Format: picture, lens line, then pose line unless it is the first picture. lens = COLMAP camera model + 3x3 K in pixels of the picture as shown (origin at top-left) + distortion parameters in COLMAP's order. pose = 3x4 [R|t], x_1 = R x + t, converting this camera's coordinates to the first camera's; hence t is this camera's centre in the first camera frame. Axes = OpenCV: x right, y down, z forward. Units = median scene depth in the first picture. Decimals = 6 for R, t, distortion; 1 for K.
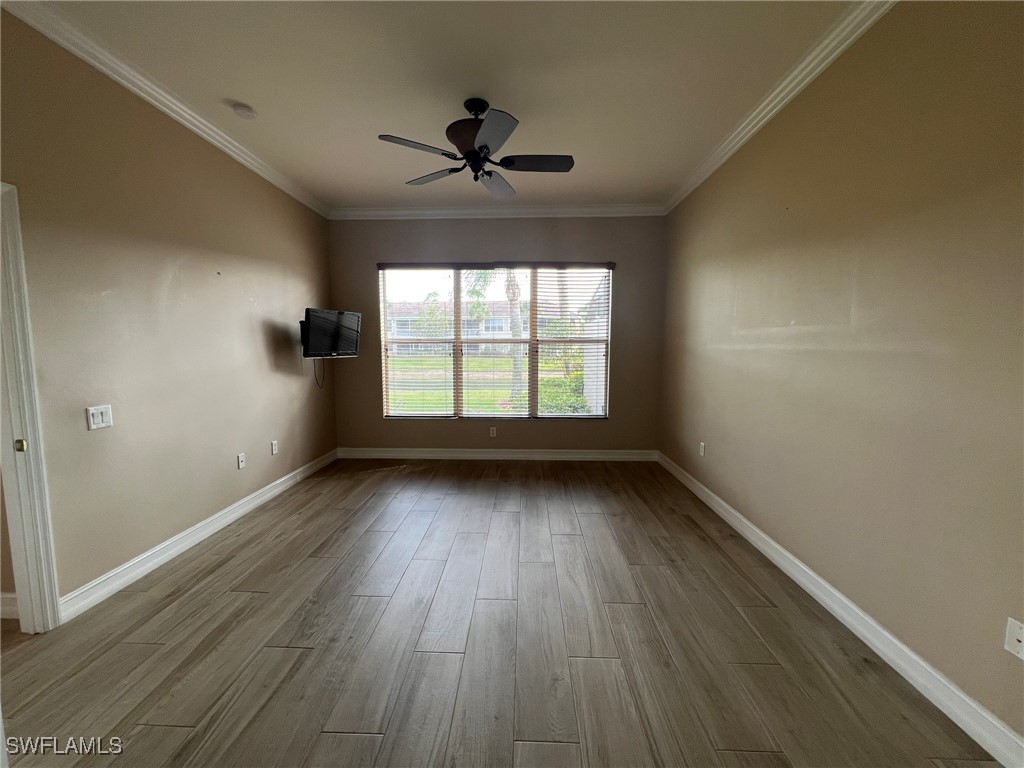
lens RADIAL K [[407.4, 0, 508.2], [0, 407.4, 384.2], [0, 0, 1]] dist [0.000950, -0.000050]
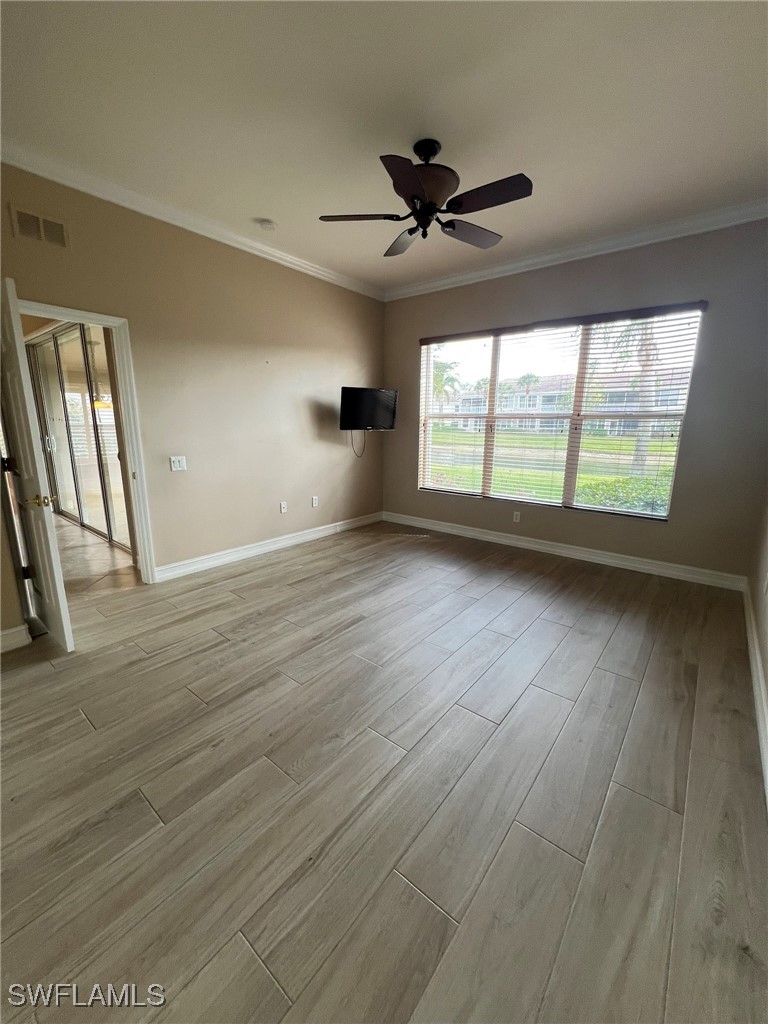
lens RADIAL K [[407.4, 0, 384.4], [0, 407.4, 509.1], [0, 0, 1]] dist [0.000950, -0.000050]
pose [[0.801532, 0.132940, -0.582986, 0.325434], [-0.065123, 0.988581, 0.135894, -0.006740], [0.594395, -0.070958, 0.801037, 0.111478]]
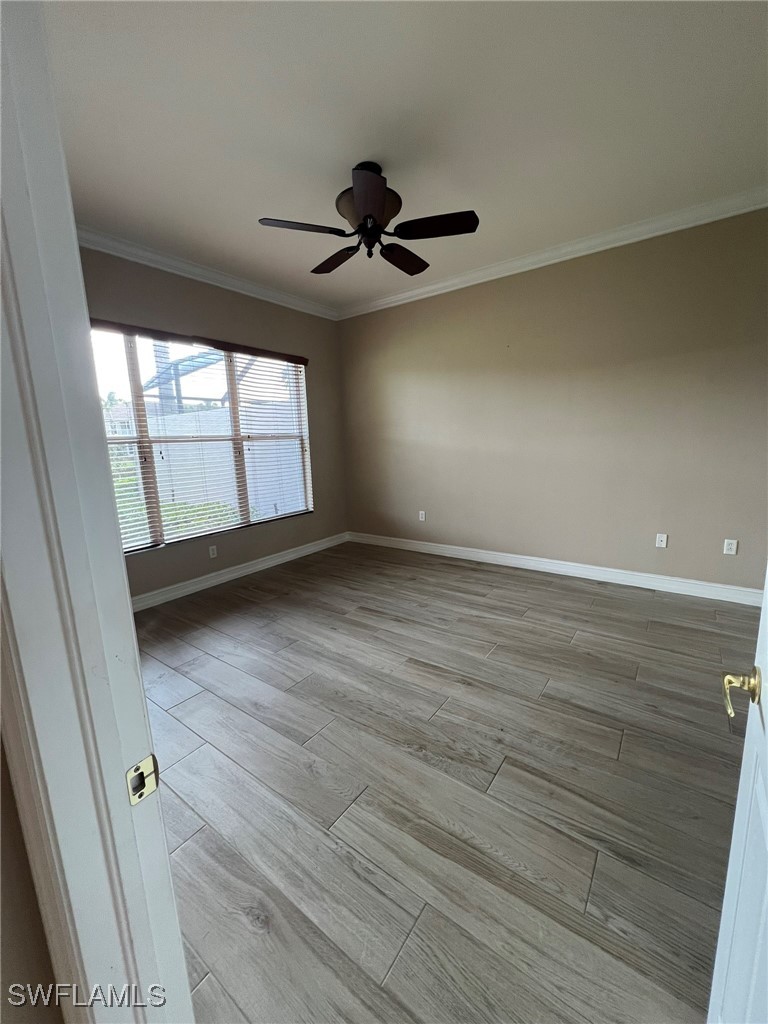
lens RADIAL K [[407.4, 0, 385.1], [0, 407.4, 510.0], [0, 0, 1]] dist [0.000950, -0.000050]
pose [[0.557319, -0.162756, 0.814190, -0.623974], [0.111271, 0.986395, 0.121014, -0.031197], [-0.822809, 0.023153, 0.567846, 0.321198]]
